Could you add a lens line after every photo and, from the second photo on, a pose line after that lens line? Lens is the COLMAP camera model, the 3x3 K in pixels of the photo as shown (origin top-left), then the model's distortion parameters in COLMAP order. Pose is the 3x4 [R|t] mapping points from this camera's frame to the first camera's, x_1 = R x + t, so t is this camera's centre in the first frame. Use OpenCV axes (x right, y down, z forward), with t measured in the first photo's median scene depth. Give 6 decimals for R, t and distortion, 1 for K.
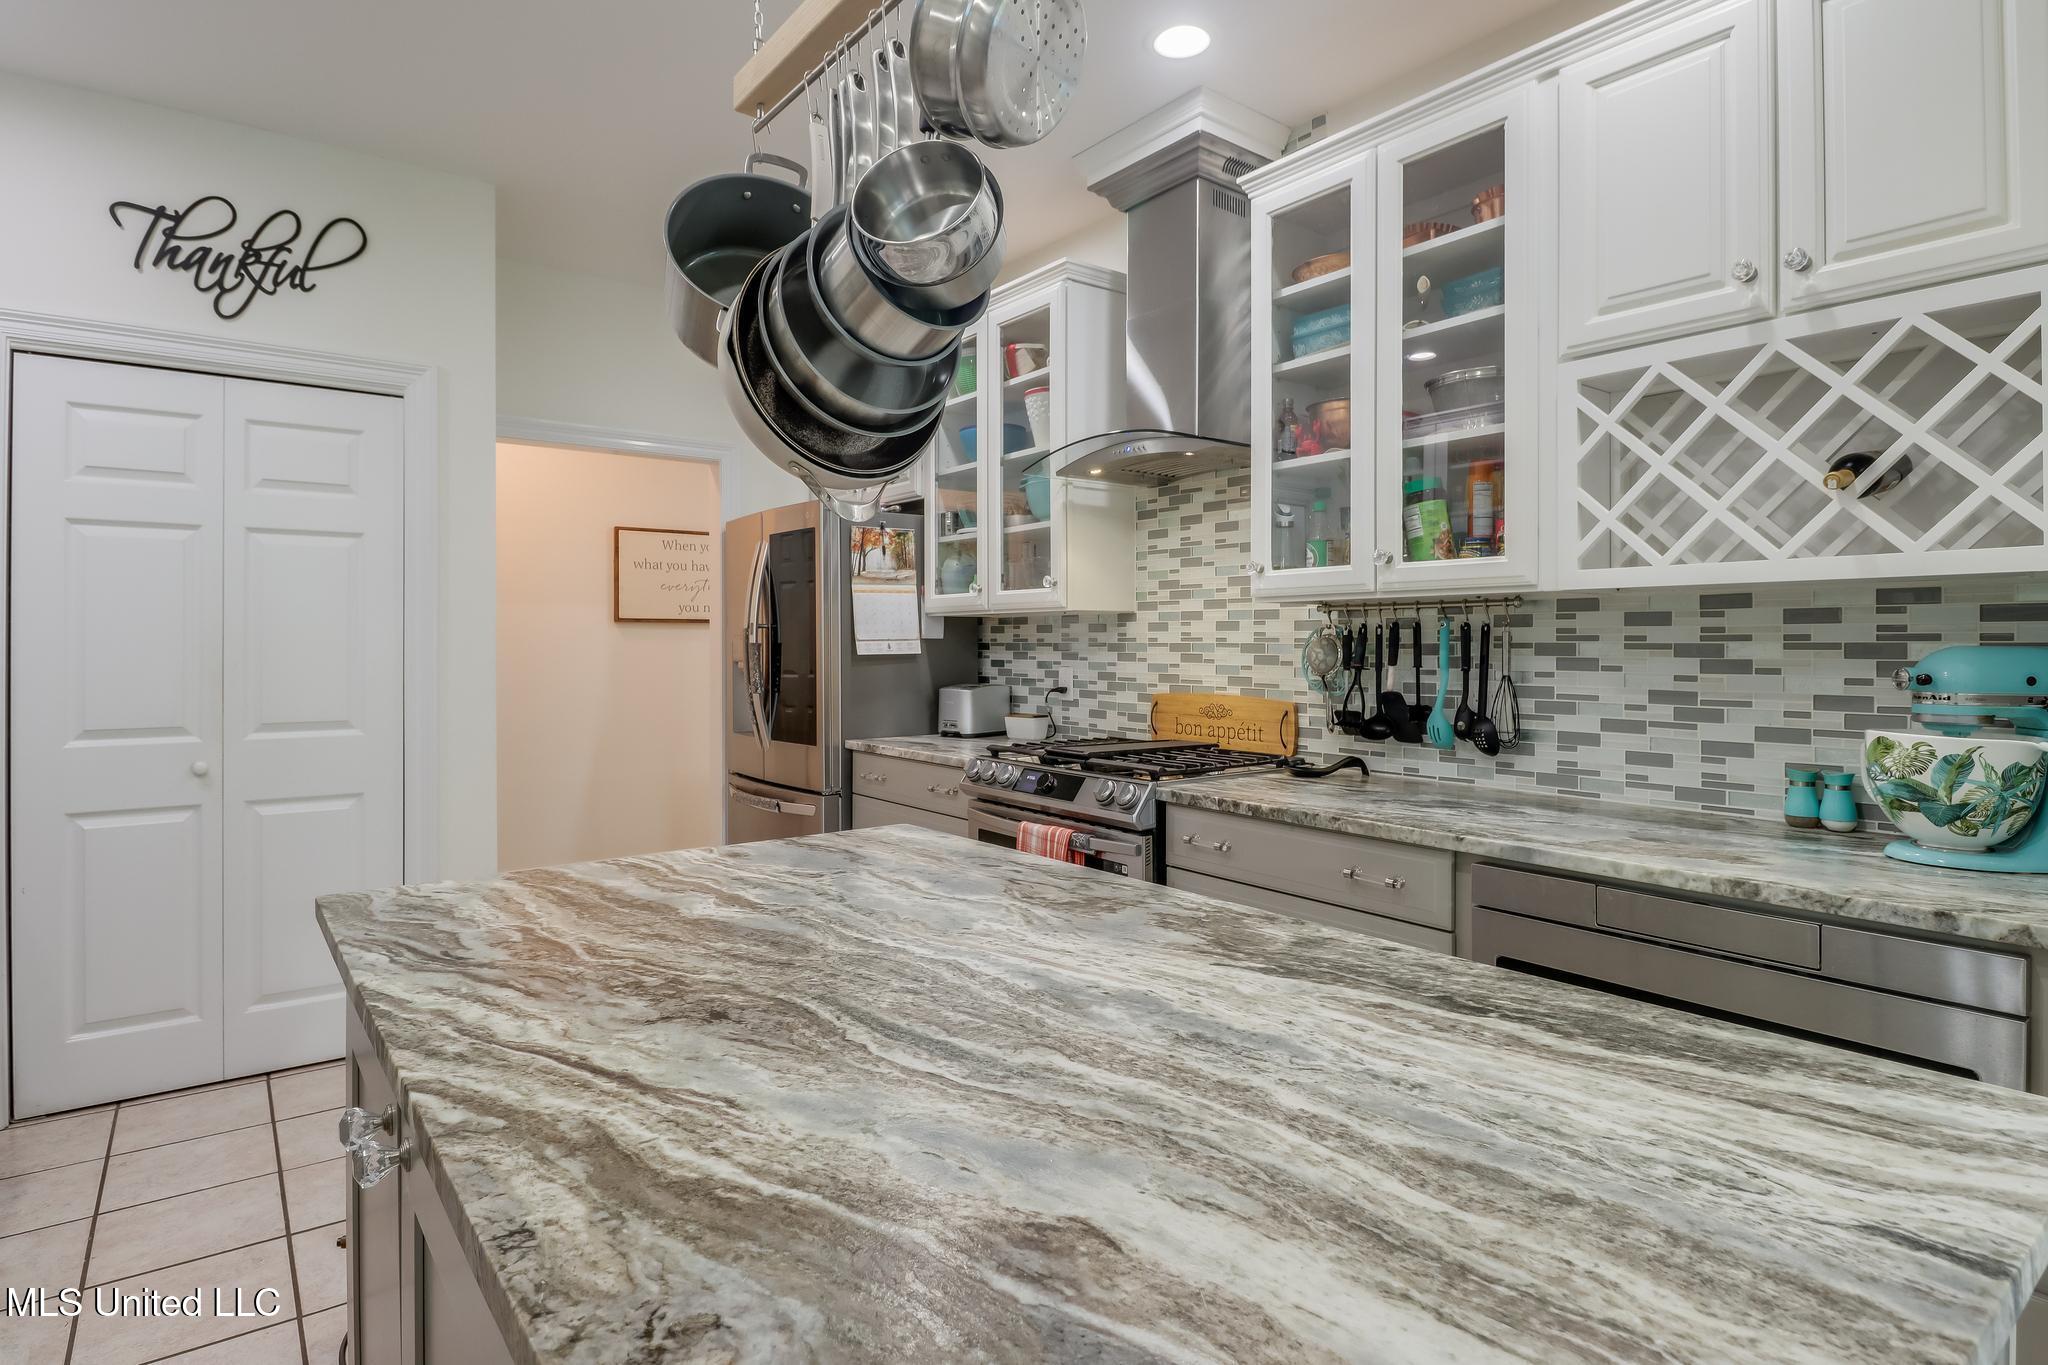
lens RADIAL K [[1083.2, 0, 1028.2], [0, 1083.2, 665.6], [0, 0, 1]] dist [0.017590, -0.002076]
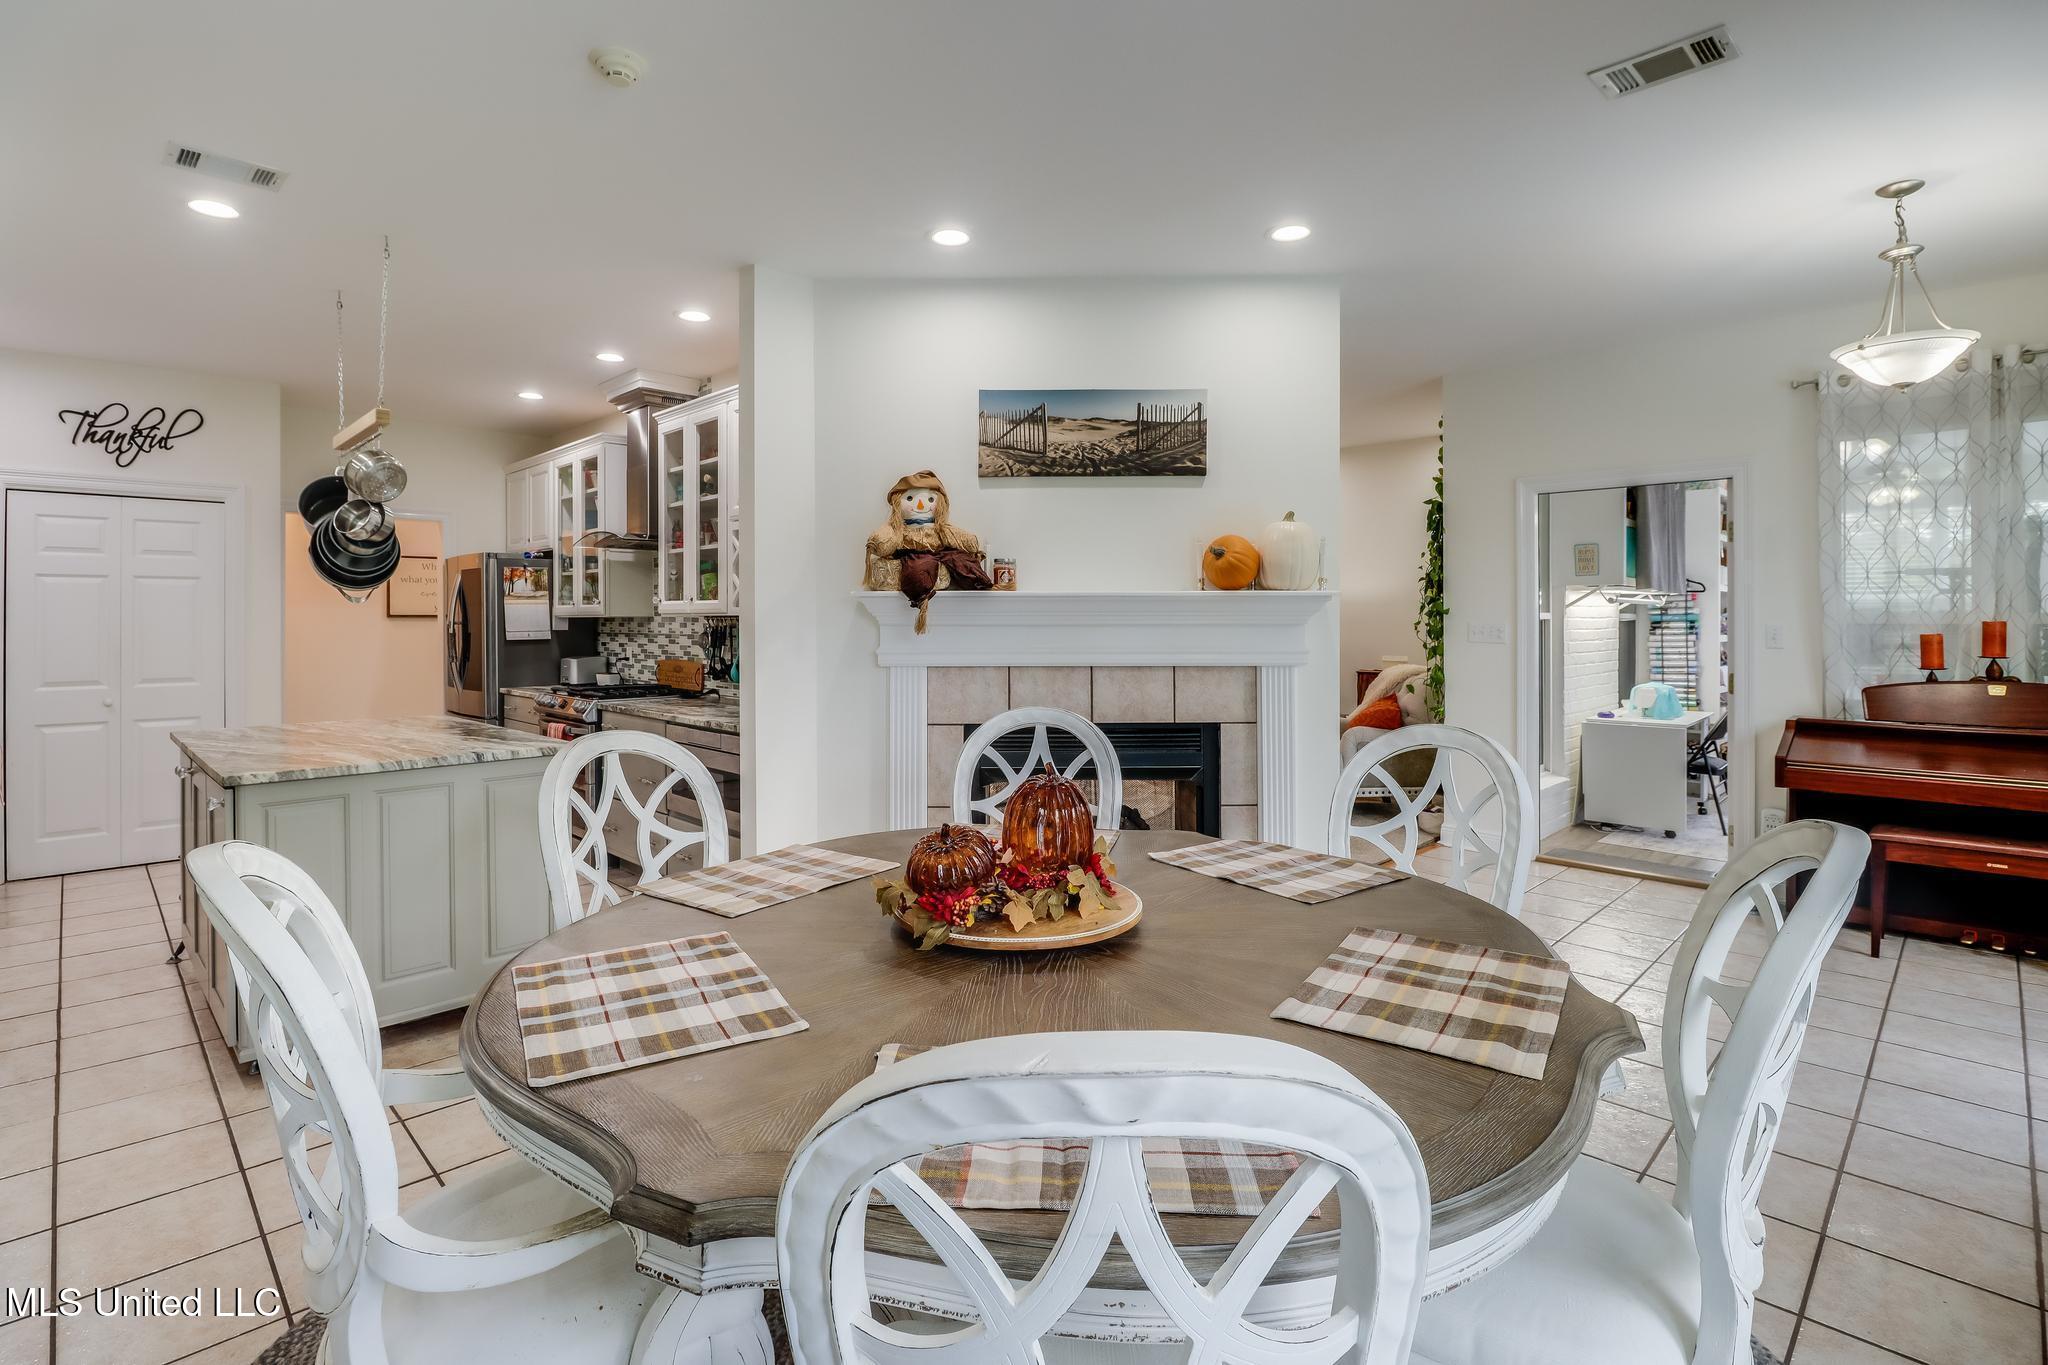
lens RADIAL K [[971.4, 0, 1013.4], [0, 971.4, 638.9], [0, 0, 1]] dist [-0.005605, -0.000111]
pose [[0.991271, -0.004611, 0.131761, 0.562909], [0.004767, 0.999988, -0.000872, -0.007643], [-0.131756, 0.001493, 0.991281, -0.843699]]
